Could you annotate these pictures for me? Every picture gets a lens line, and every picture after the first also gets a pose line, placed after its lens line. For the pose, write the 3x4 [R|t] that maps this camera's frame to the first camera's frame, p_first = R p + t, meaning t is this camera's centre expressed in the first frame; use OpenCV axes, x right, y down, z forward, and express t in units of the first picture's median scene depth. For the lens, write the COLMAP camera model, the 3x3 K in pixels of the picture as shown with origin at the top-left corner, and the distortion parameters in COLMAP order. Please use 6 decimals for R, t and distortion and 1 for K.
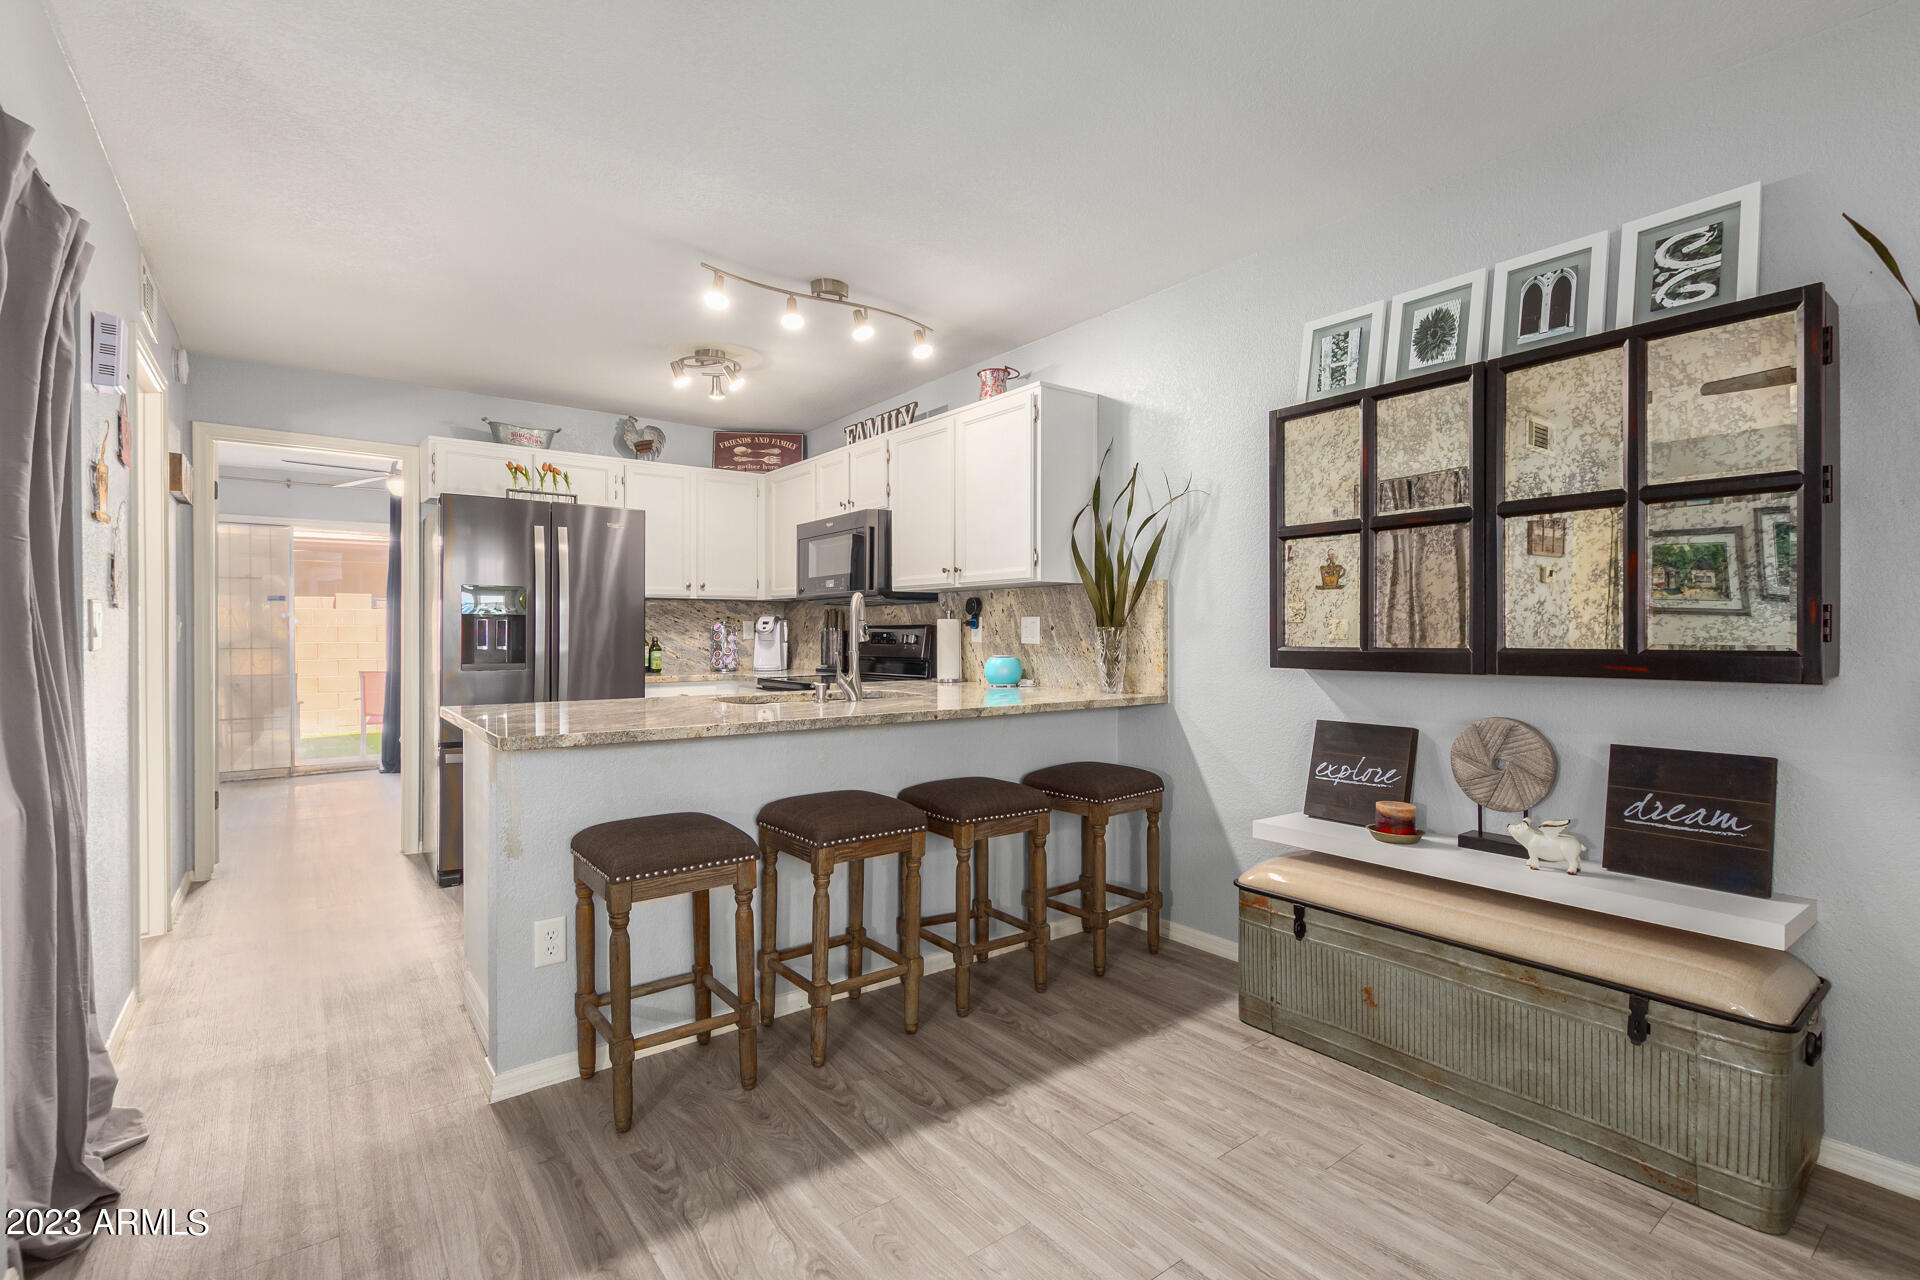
lens RADIAL K [[855.4, 0, 952.5], [0, 855.4, 639.4], [0, 0, 1]] dist [0.003306, -0.000587]
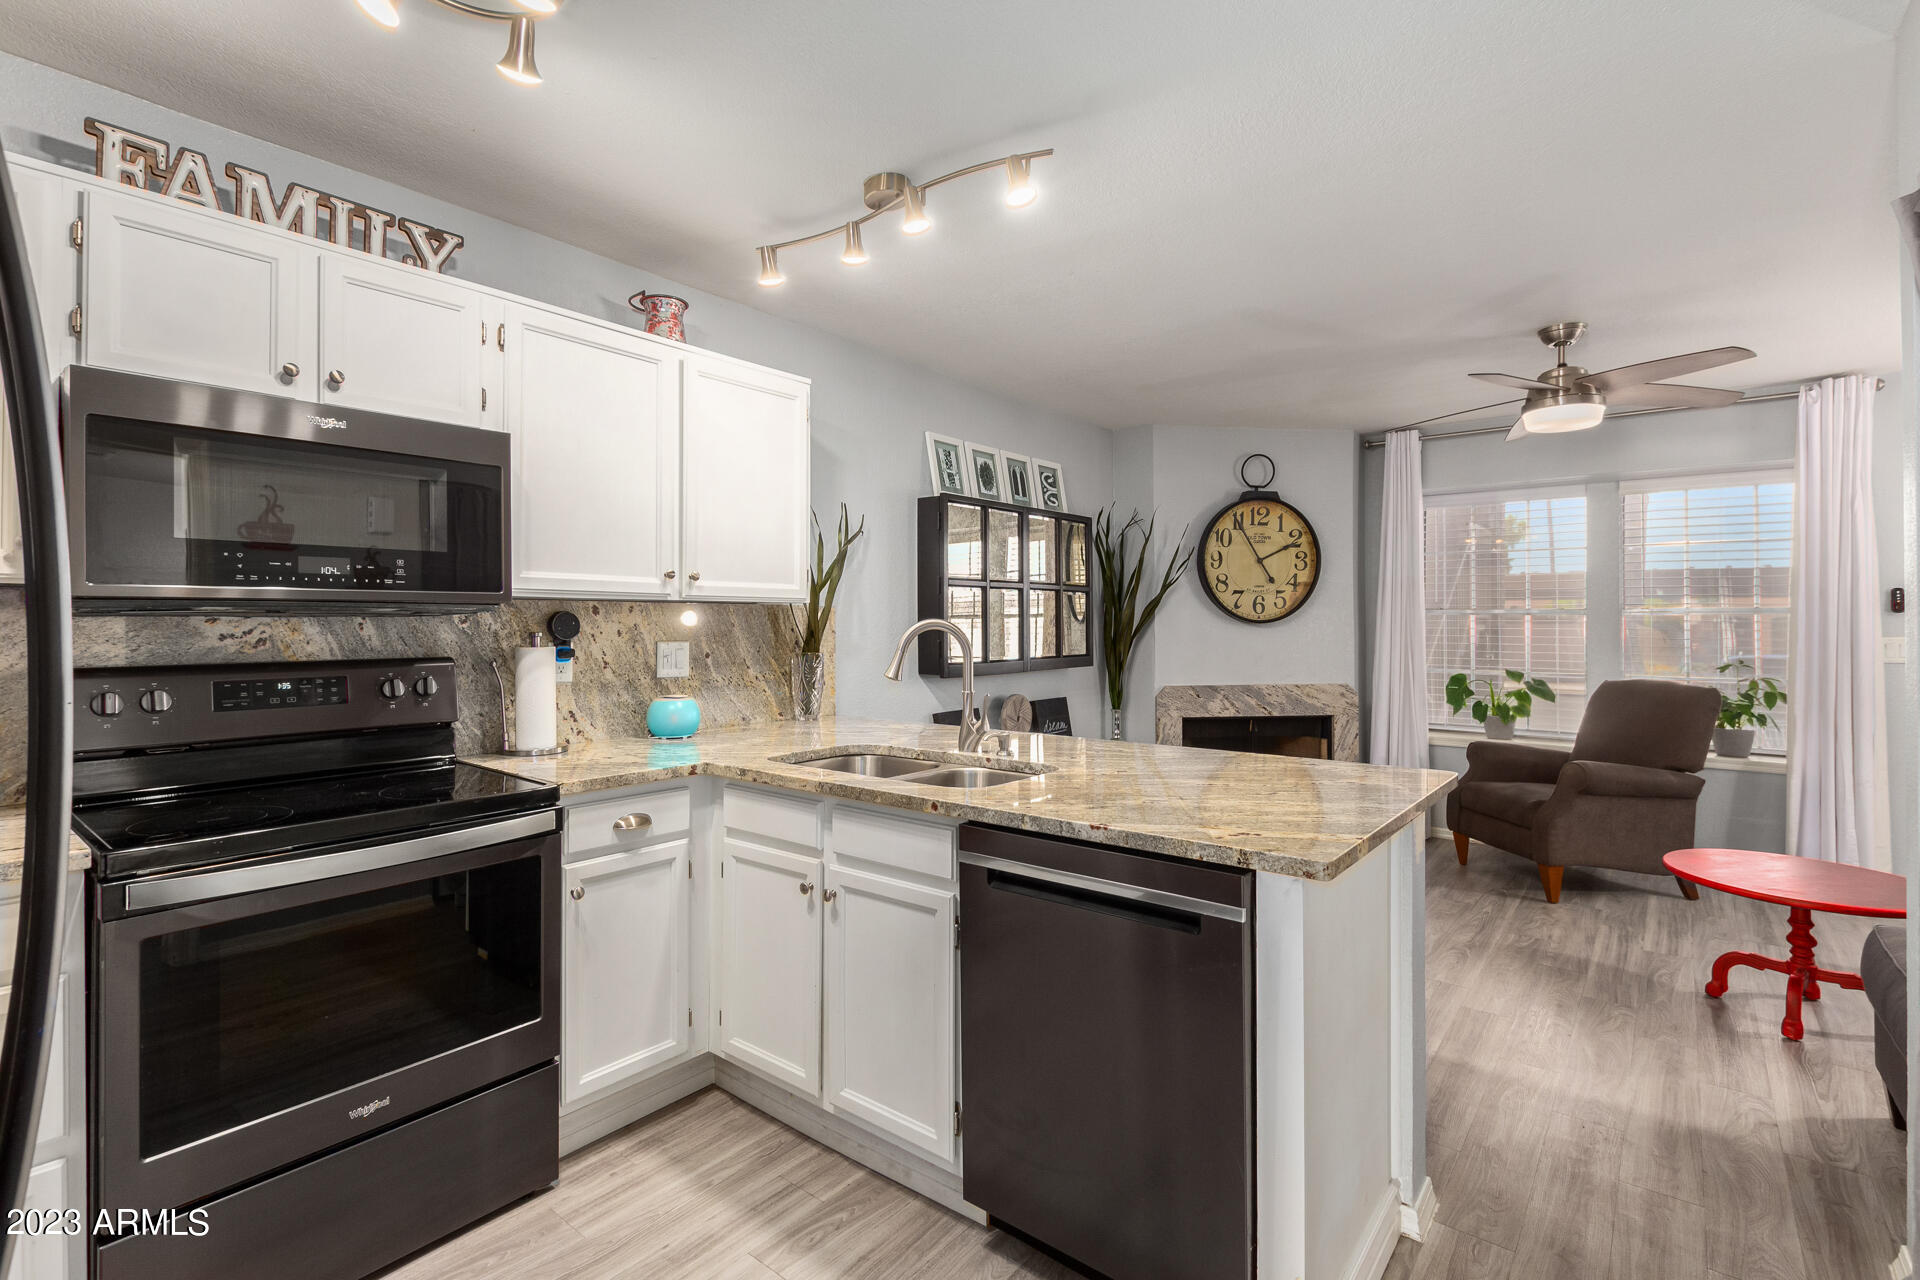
lens RADIAL K [[902.3, 0, 962.8], [0, 902.3, 616.1], [0, 0, 1]] dist [0.021591, -0.009187]
pose [[-0.244813, 0.006363, 0.969549, -0.819786], [0.008519, 0.999954, -0.004411, -0.047412], [-0.969533, 0.007179, -0.244856, 1.038154]]
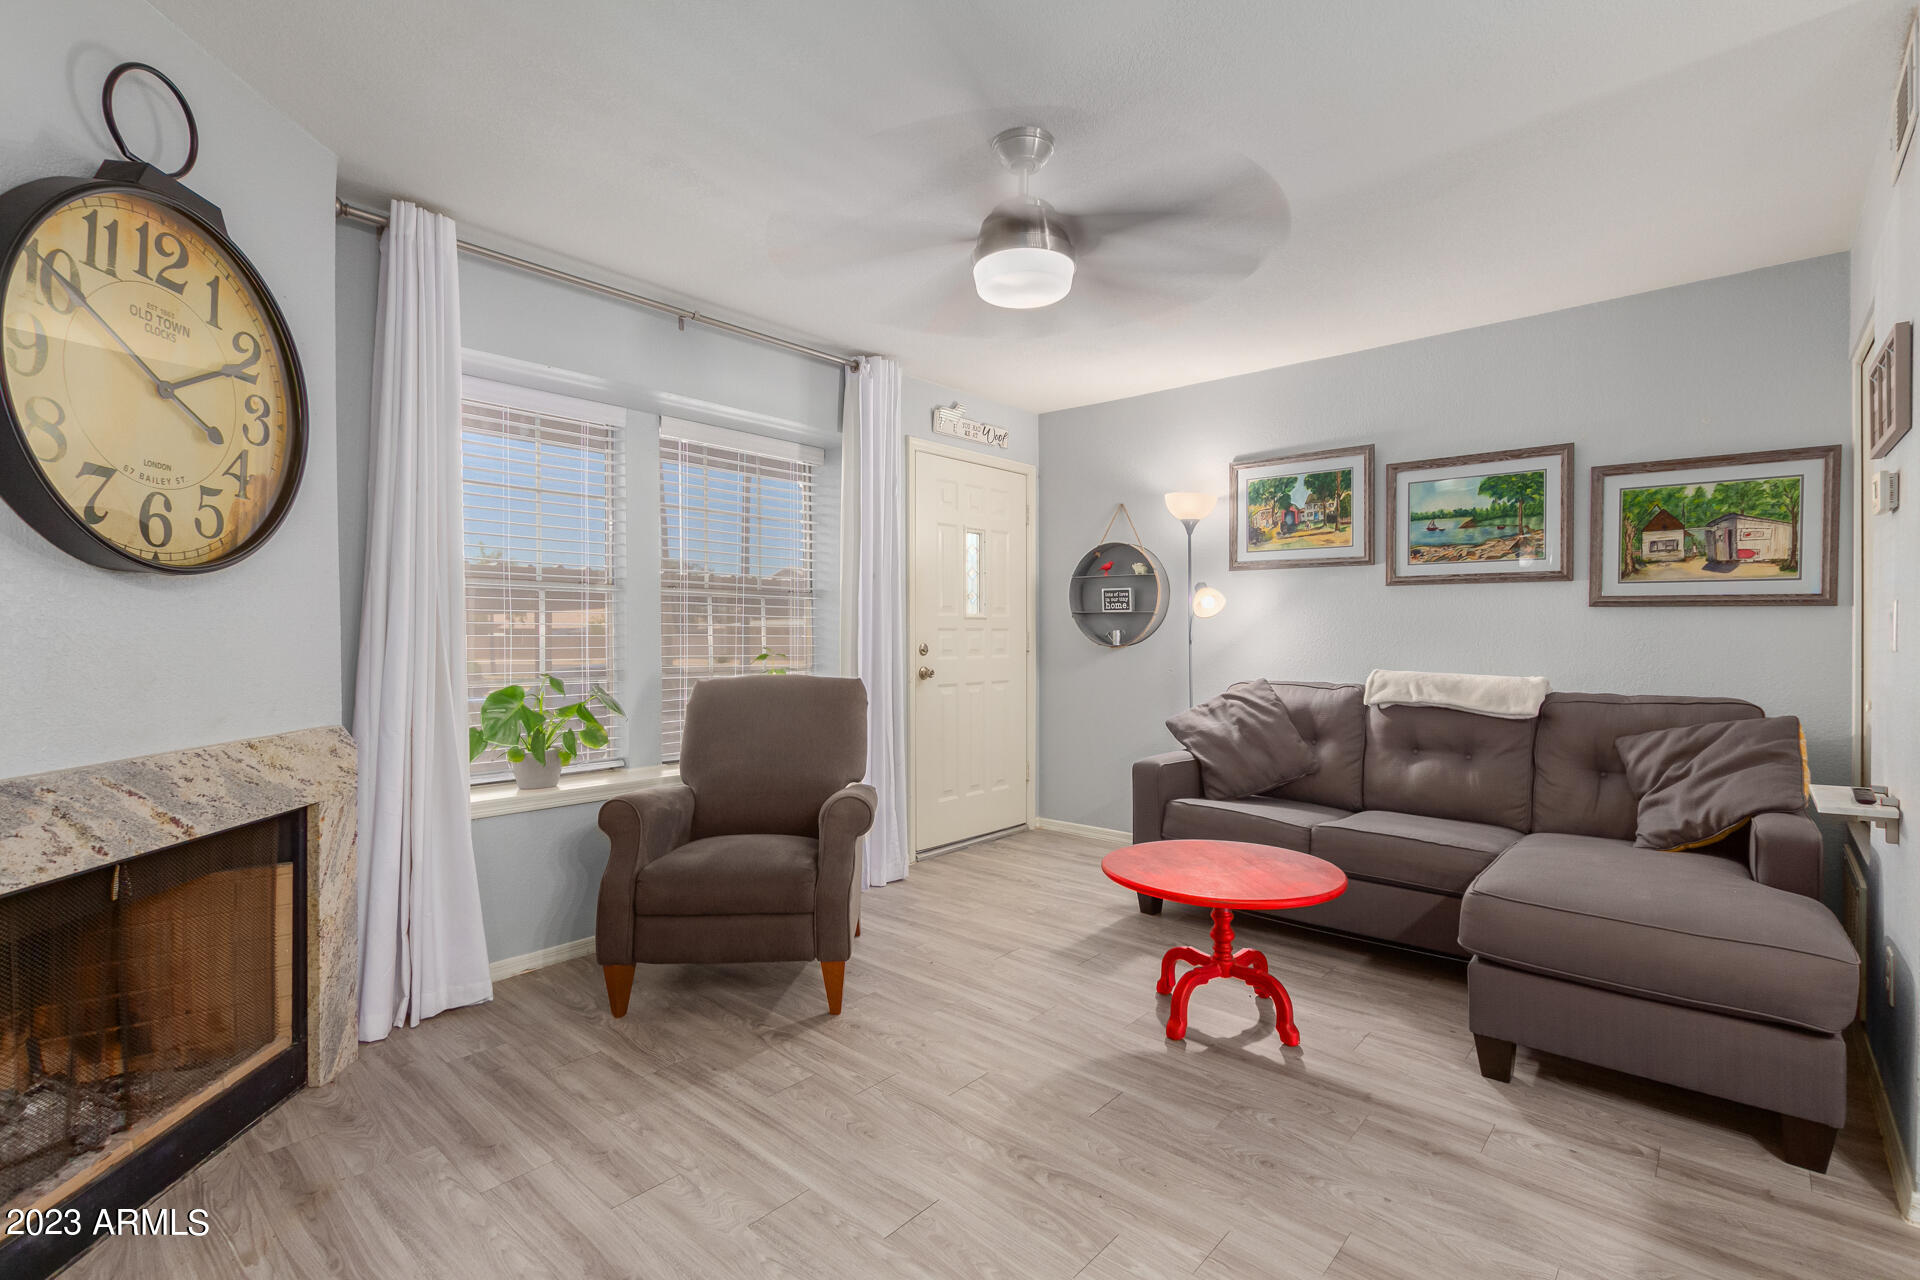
lens RADIAL K [[879.6, 0, 963.9], [0, 879.6, 646.8], [0, 0, 1]] dist [0.001235, -0.000472]
pose [[-0.979629, 0.003830, -0.200780, 0.177773], [-0.001211, 0.999687, 0.024979, -0.009809], [0.200812, 0.024713, -0.979318, 0.769103]]
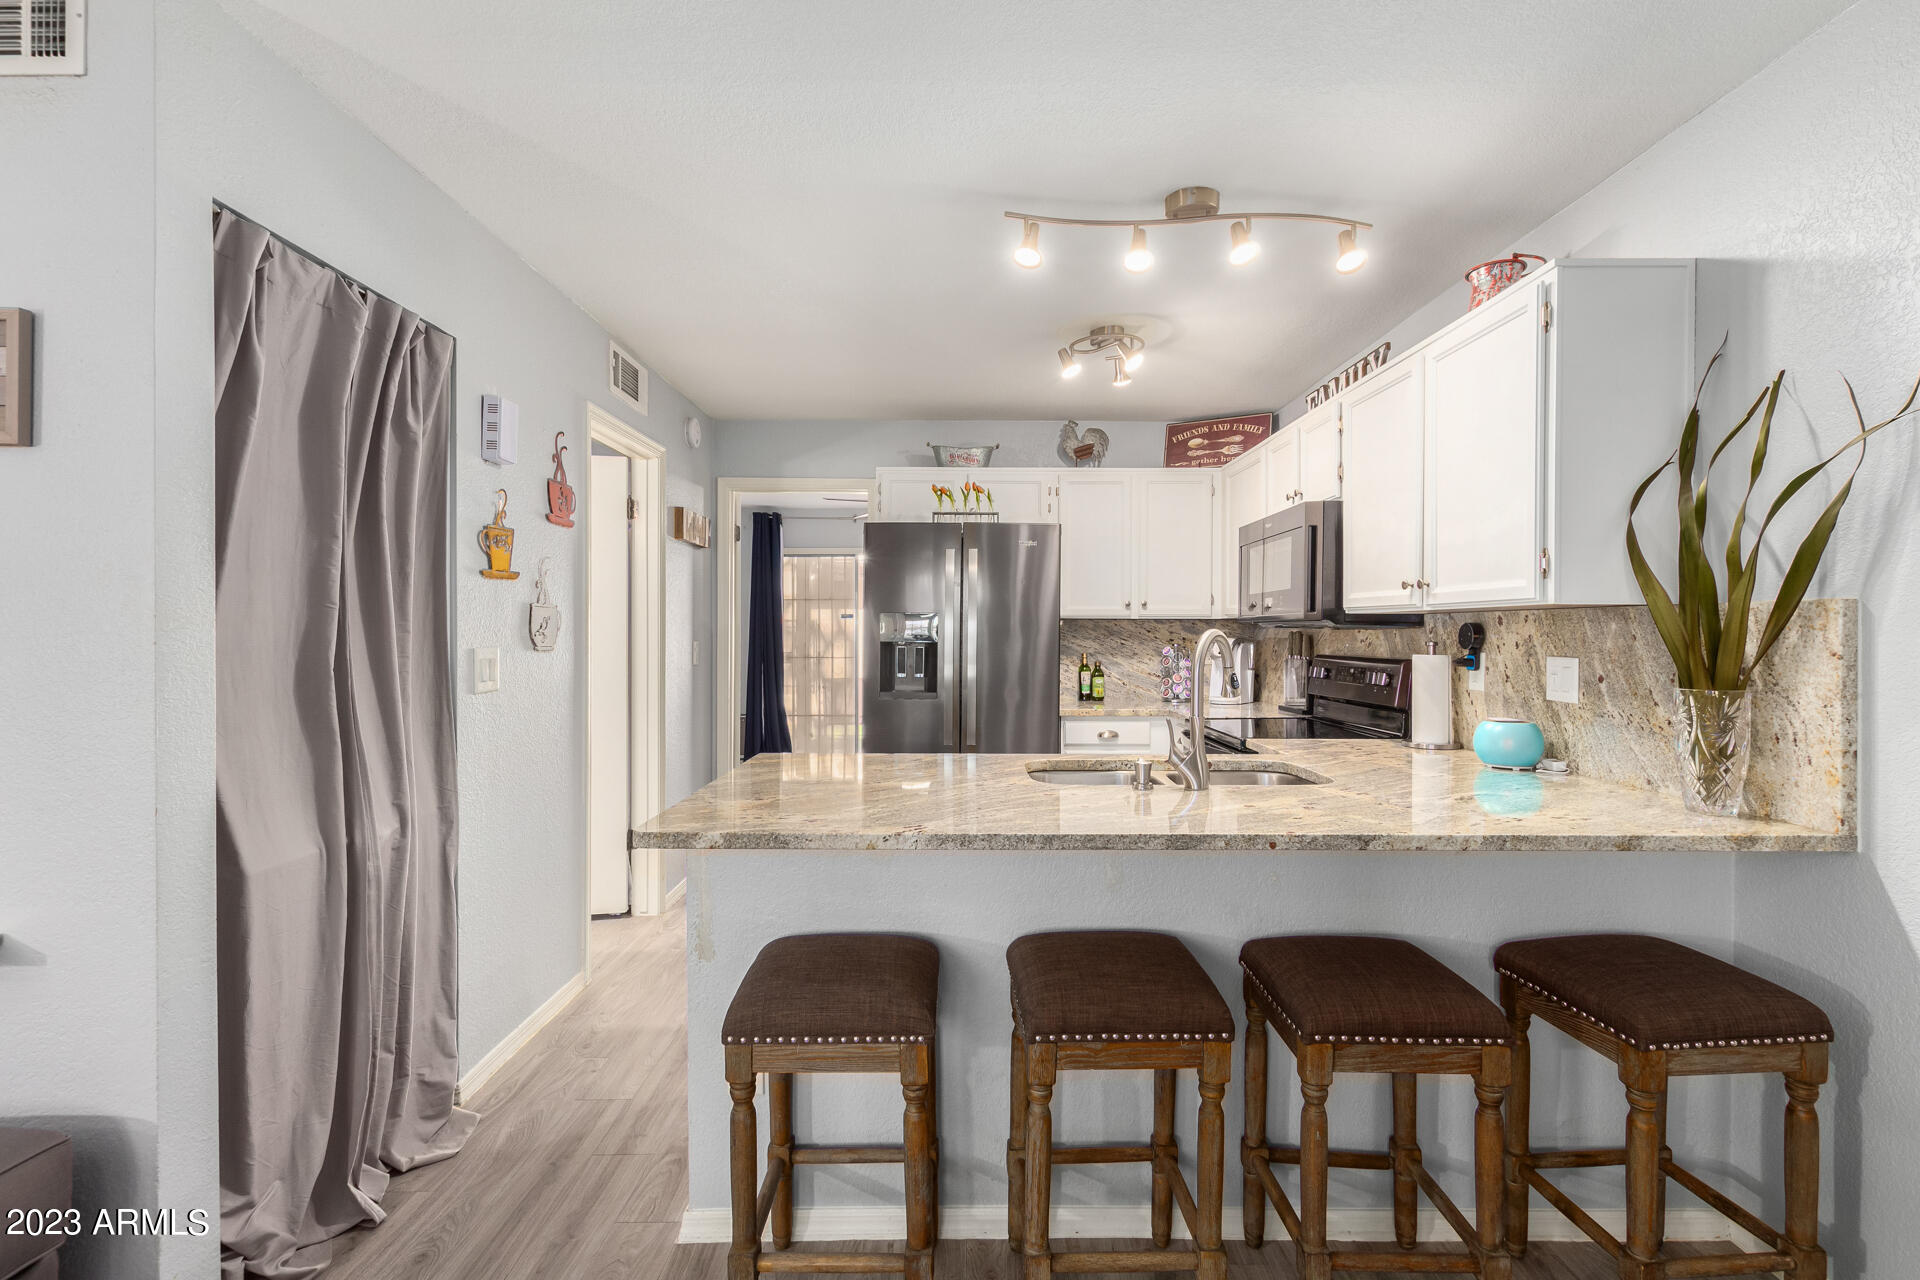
lens RADIAL K [[858.8, 0, 977.1], [0, 858.8, 637.8], [0, 0, 1]] dist [0.001420, -0.000329]
pose [[0.808028, 0.006546, -0.589108, 0.125584], [-0.007988, 0.999968, 0.000155, -0.040724], [0.589090, 0.004580, 0.808054, 0.289456]]
